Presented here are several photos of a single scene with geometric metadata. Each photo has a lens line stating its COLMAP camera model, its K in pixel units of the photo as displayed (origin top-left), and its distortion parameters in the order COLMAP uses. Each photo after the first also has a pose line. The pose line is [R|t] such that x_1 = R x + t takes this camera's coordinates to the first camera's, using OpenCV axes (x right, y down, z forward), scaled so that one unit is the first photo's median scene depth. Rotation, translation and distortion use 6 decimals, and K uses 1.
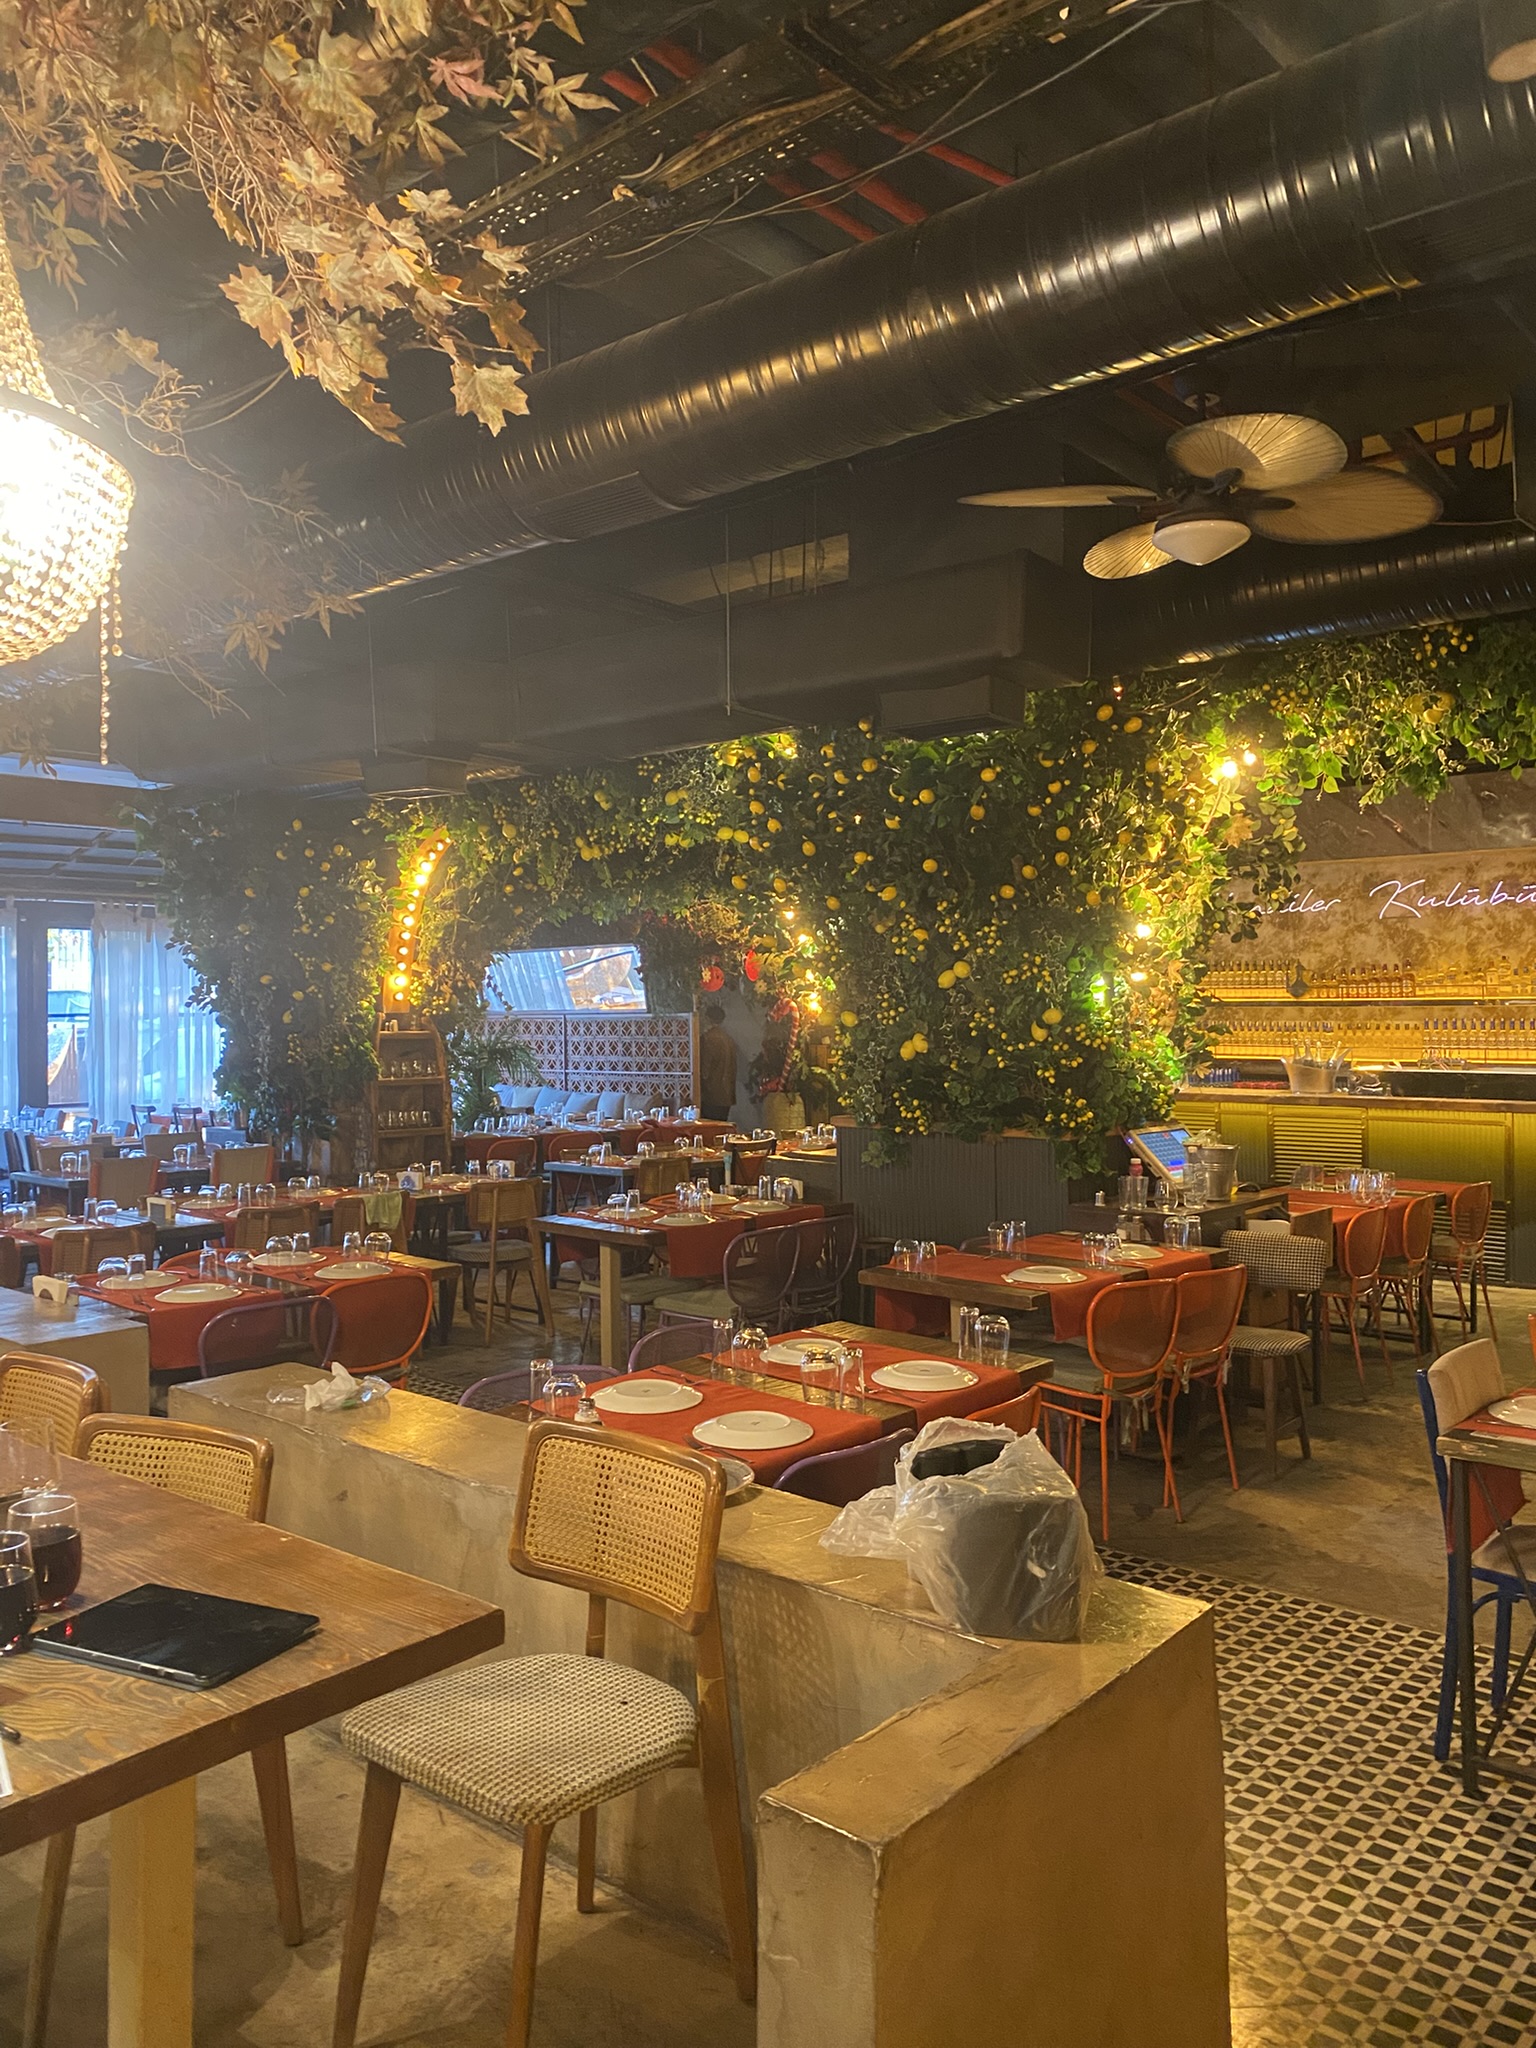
lens RADIAL K [[1562.4, 0, 770.8], [0, 1562.4, 1016.8], [0, 0, 1]] dist [0.000851, -0.000440]
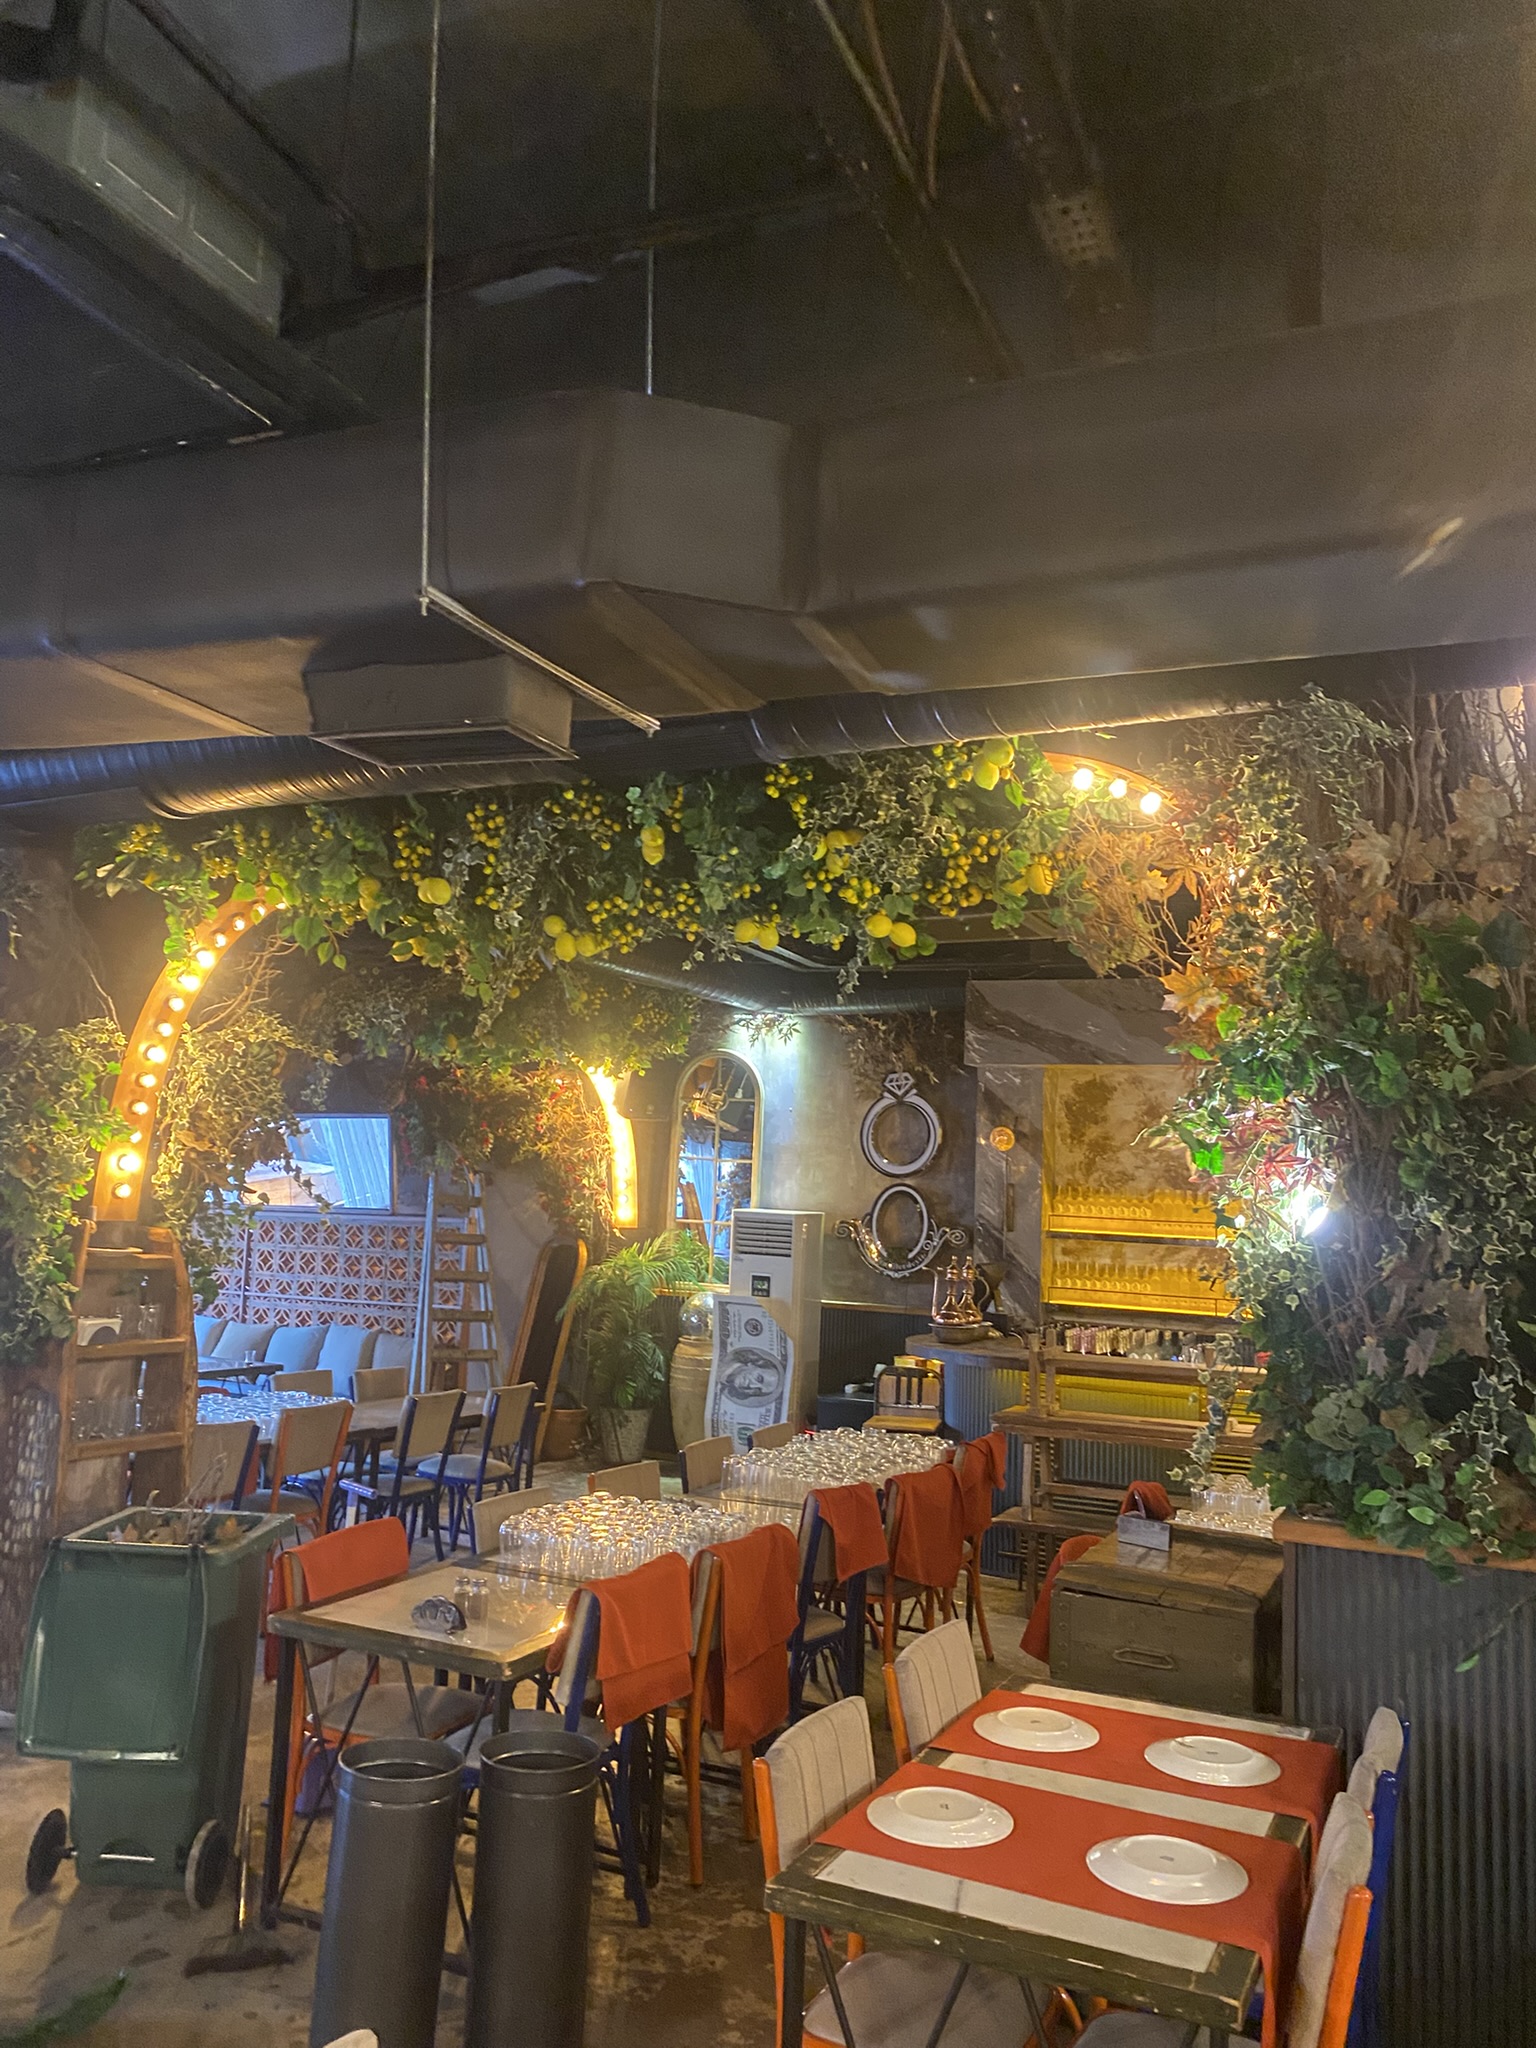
lens RADIAL K [[1562.4, 0, 766.3], [0, 1562.4, 1026.5], [0, 0, 1]] dist [0.000851, -0.000440]
pose [[0.955856, 0.068658, 0.285703, -0.182634], [-0.035521, 0.992187, -0.119596, -0.012608], [-0.291682, 0.104168, 0.950826, 0.409513]]
